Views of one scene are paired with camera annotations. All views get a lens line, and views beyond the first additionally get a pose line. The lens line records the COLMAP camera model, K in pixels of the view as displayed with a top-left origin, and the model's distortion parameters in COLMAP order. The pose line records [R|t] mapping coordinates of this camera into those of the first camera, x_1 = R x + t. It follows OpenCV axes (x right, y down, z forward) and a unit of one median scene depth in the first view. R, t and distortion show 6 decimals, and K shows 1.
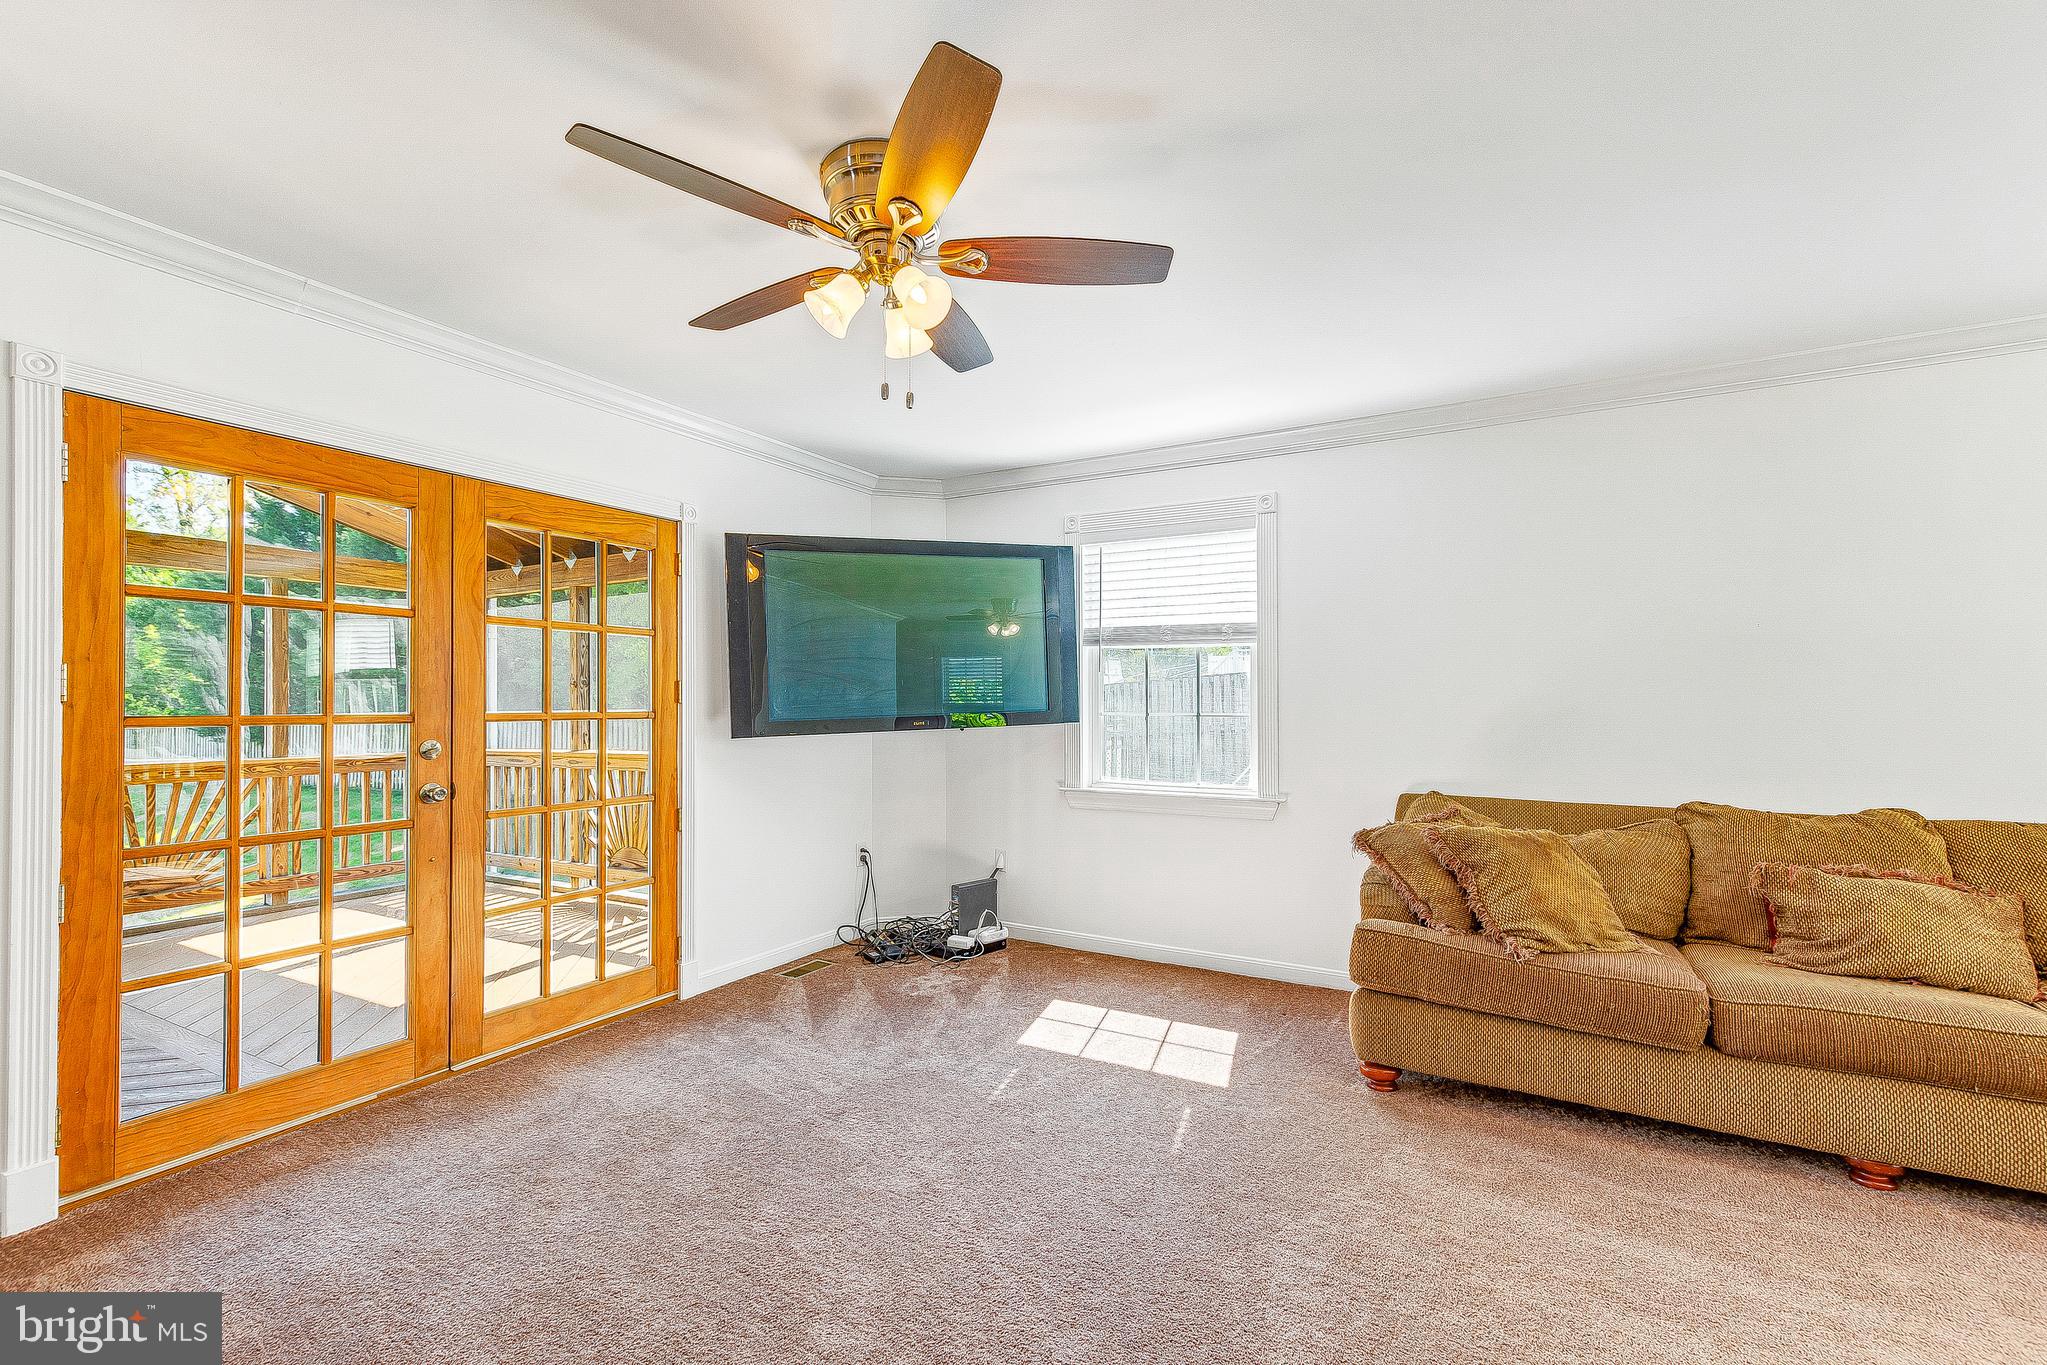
lens RADIAL K [[889.1, 0, 1018.8], [0, 889.1, 694.7], [0, 0, 1]] dist [0.016542, -0.000146]
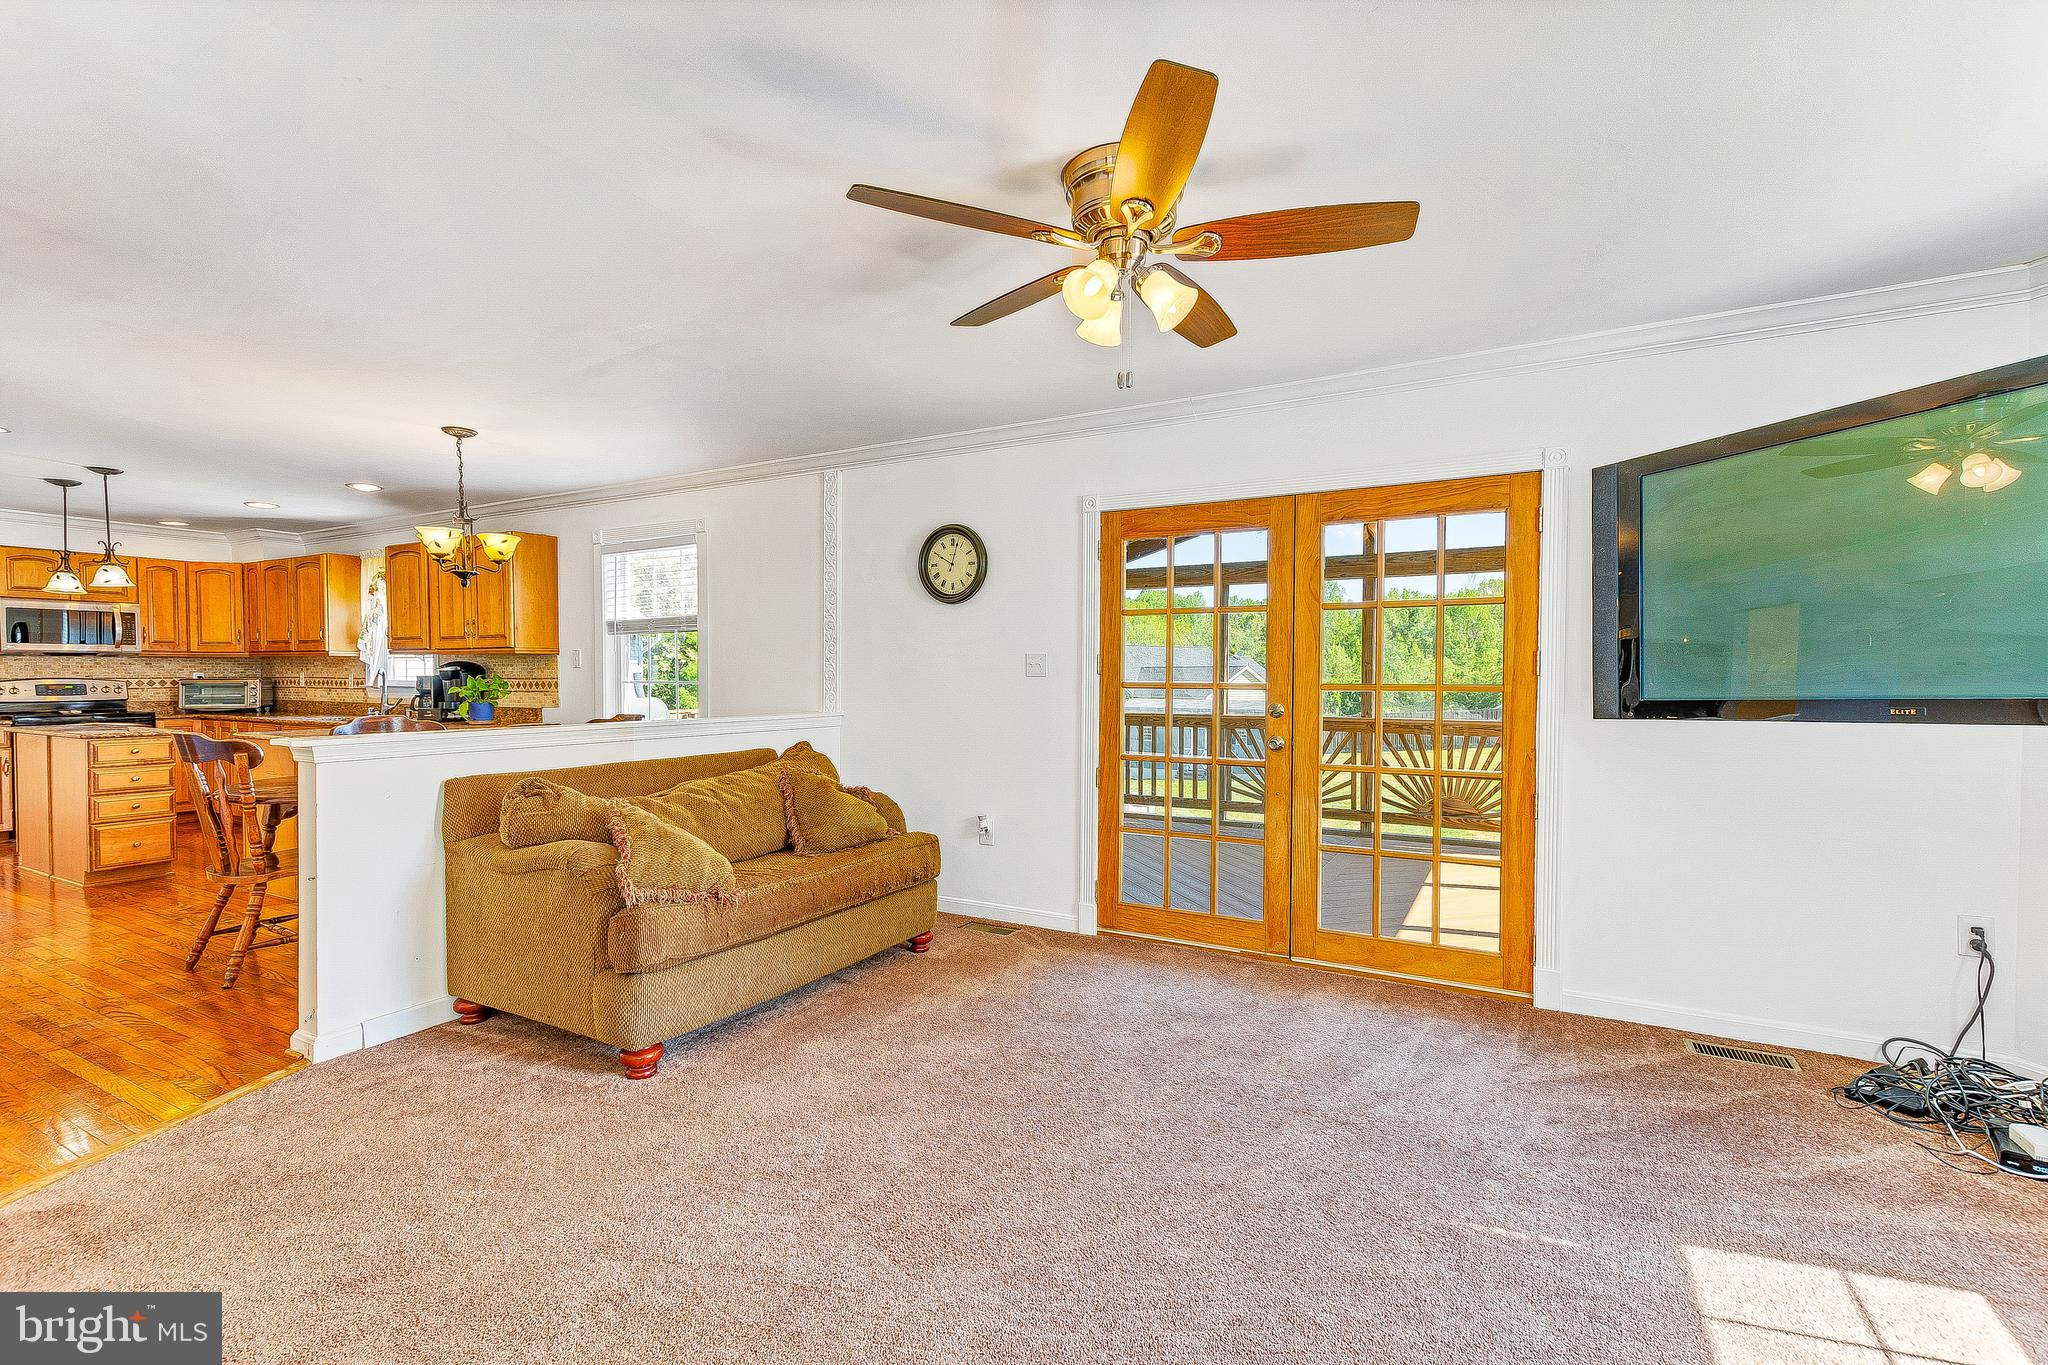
lens RADIAL K [[895.6, 0, 1024.2], [0, 895.6, 694.5], [0, 0, 1]] dist [0.017191, -0.003464]
pose [[0.017958, 0.022375, -0.999588, 0.546528], [0.008731, 0.999708, 0.022534, 0.003664], [0.999801, -0.009132, 0.017757, 0.507872]]
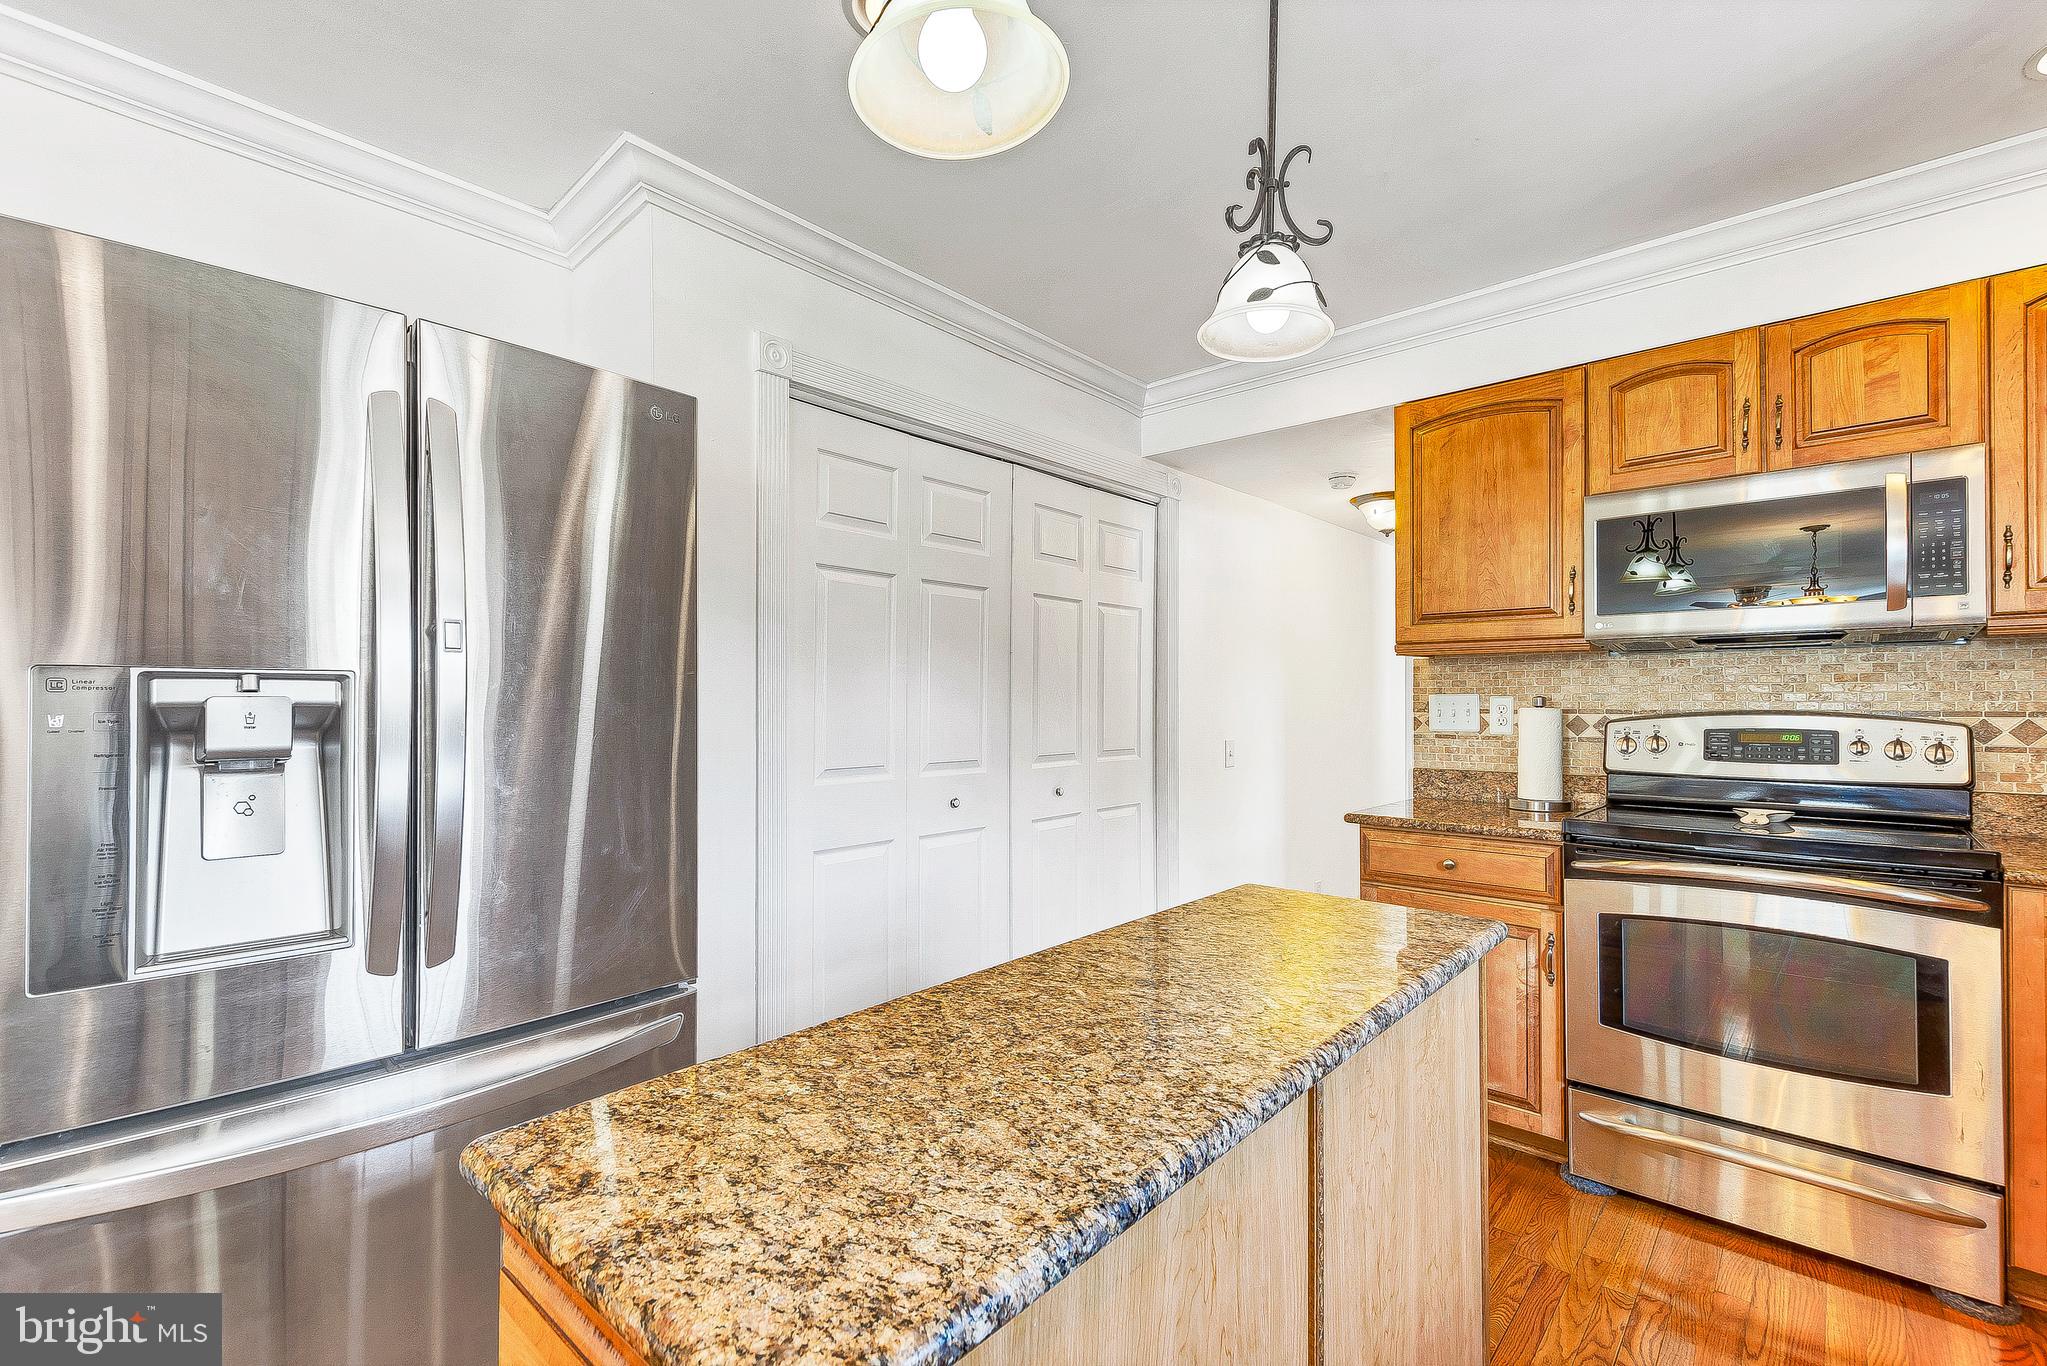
lens RADIAL K [[914.3, 0, 1031.5], [0, 914.3, 694.1], [0, 0, 1]] dist [0.017133, -0.000423]
pose [[-0.981473, 0.000946, 0.191598, -1.125758], [-0.001681, 0.999907, -0.013546, -0.009088], [-0.191593, -0.013617, -0.981380, -0.819479]]
